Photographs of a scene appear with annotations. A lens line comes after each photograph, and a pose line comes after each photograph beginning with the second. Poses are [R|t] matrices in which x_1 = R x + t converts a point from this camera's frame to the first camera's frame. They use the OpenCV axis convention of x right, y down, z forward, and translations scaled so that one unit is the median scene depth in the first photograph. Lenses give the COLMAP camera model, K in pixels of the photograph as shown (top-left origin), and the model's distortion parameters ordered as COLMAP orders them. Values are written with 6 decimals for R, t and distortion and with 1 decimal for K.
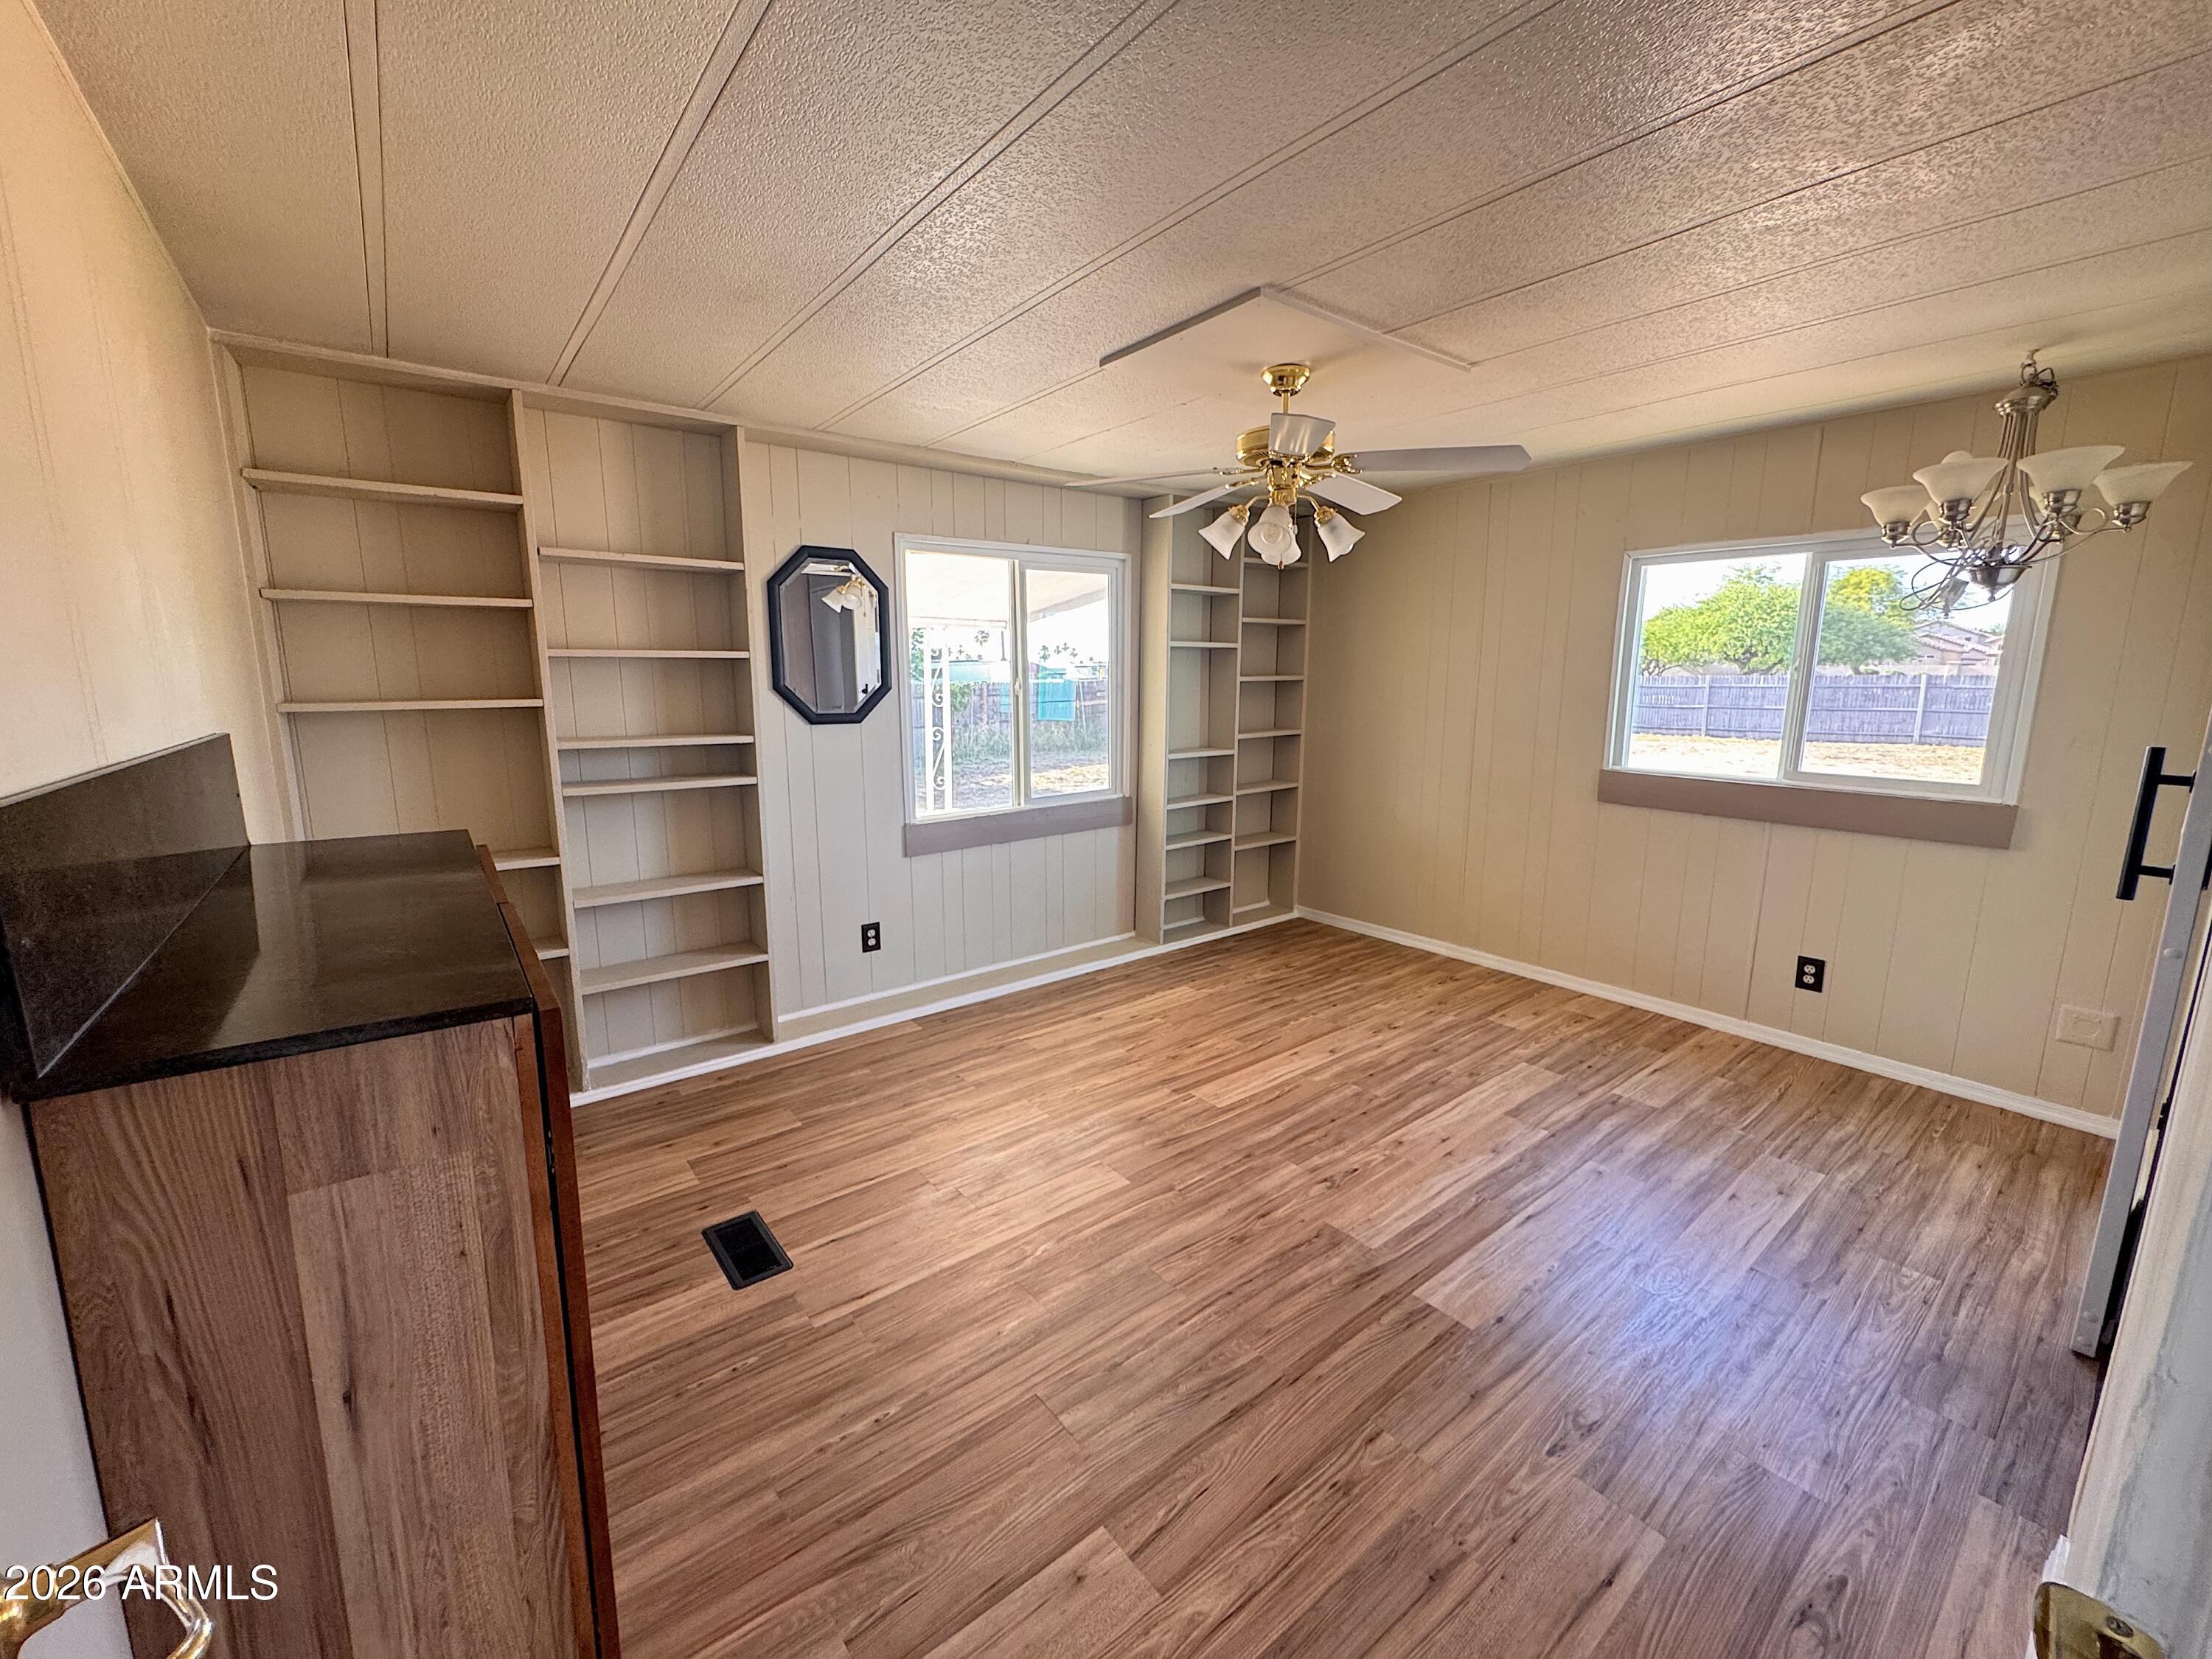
lens RADIAL K [[888.1, 0, 1108.1], [0, 888.1, 830.6], [0, 0, 1]] dist [-0.003461, 0.000000]
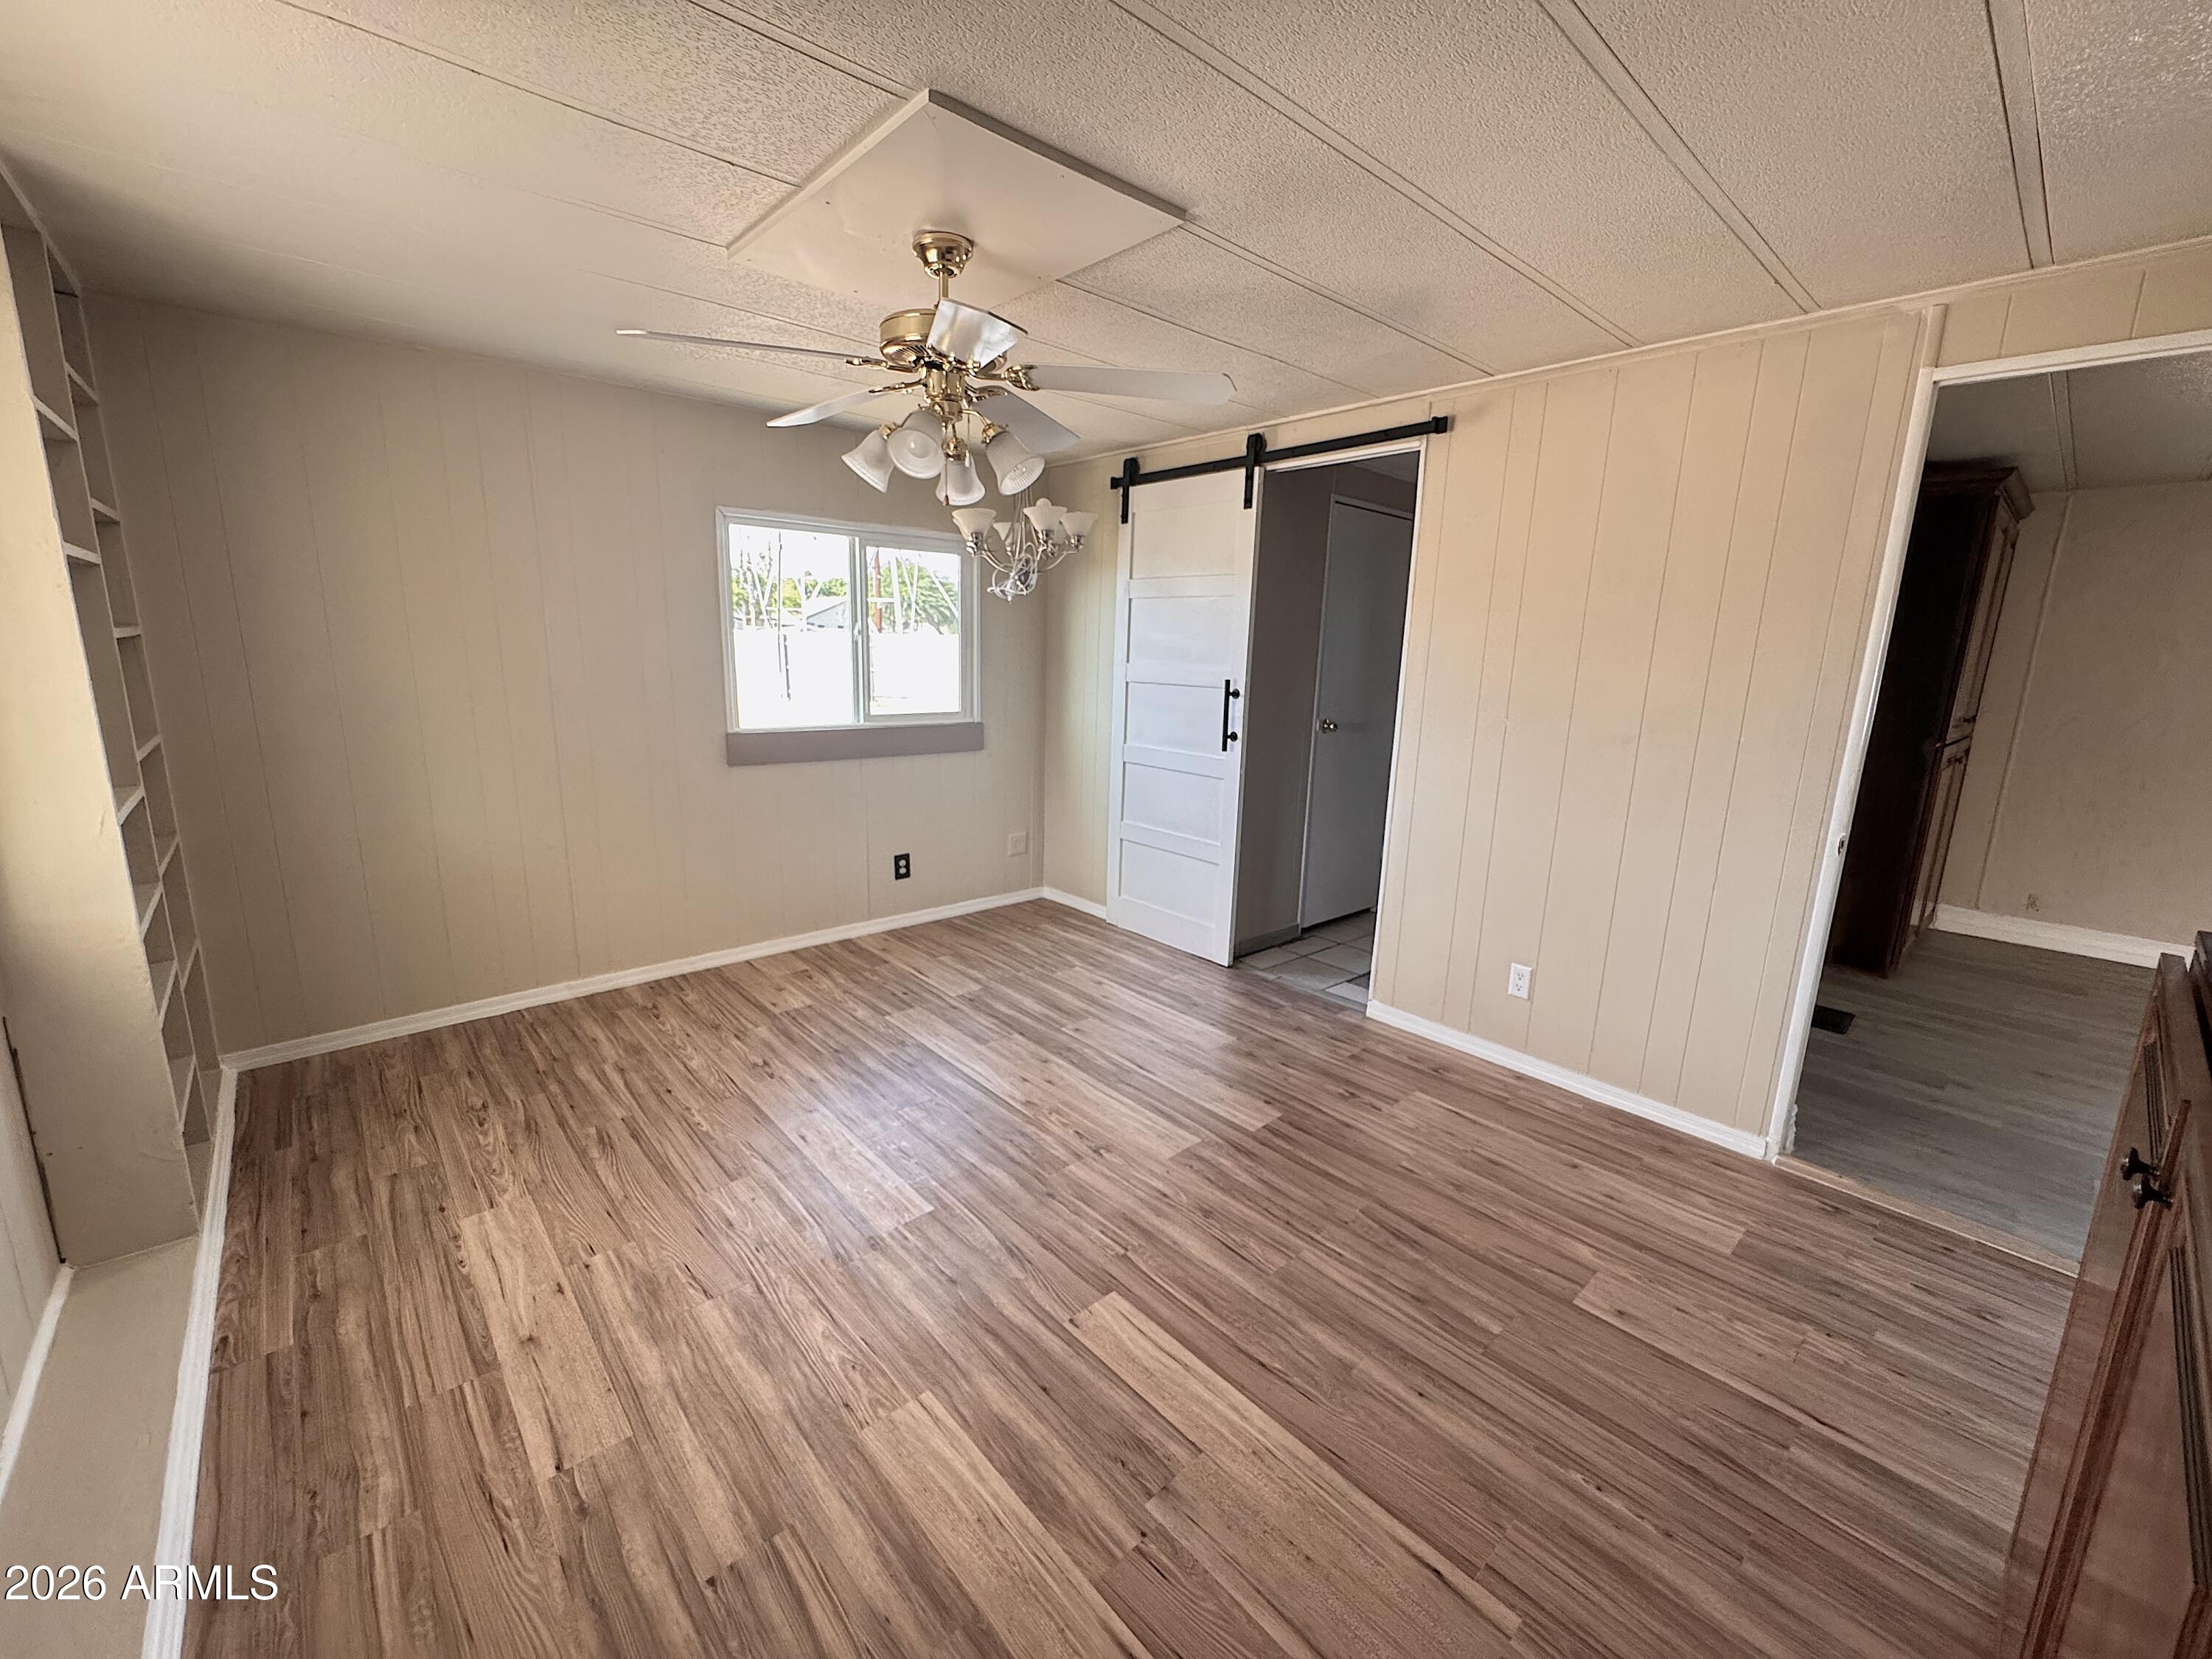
lens RADIAL K [[888.1, 0, 1103.4], [0, 888.1, 829.7], [0, 0, 1]] dist [-0.003461, 0.000000]
pose [[-0.066614, -0.209843, 0.975463, -0.474407], [0.151677, 0.964143, 0.217766, -0.125369], [-0.986183, 0.162462, -0.032397, 0.695590]]
